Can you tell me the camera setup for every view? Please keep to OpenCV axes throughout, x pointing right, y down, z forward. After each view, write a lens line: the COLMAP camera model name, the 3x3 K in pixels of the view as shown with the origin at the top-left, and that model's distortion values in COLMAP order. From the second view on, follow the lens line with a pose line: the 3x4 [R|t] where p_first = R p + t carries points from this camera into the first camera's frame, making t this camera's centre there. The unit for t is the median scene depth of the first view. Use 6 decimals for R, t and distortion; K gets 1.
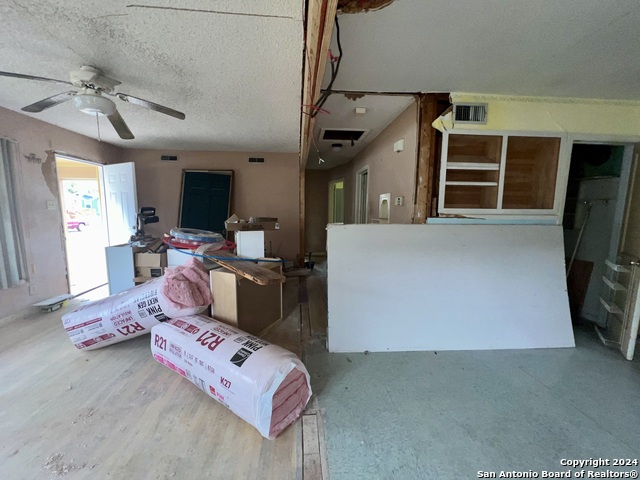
lens RADIAL K [[255.3, 0, 320.0], [0, 255.3, 239.3], [0, 0, 1]] dist [-0.003502, -0.000021]
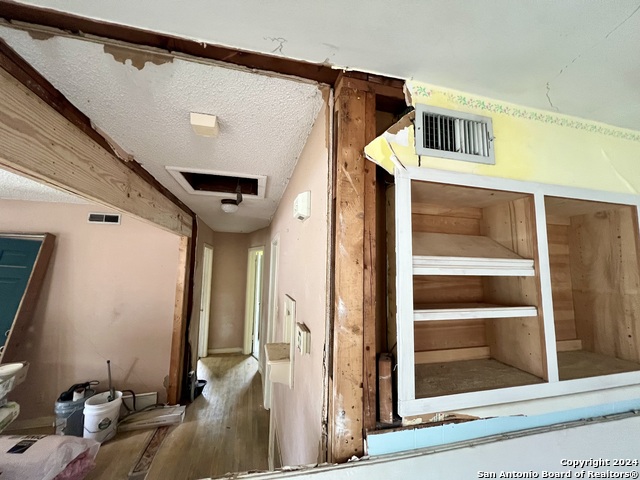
lens RADIAL K [[255.3, 0, 319.1], [0, 255.3, 239.1], [0, 0, 1]] dist [-0.003502, -0.000021]
pose [[0.984178, 0.028332, 0.174902, 0.310378], [0.010877, 0.975610, -0.219242, -0.248830], [-0.176848, 0.217676, 0.959866, 0.680737]]
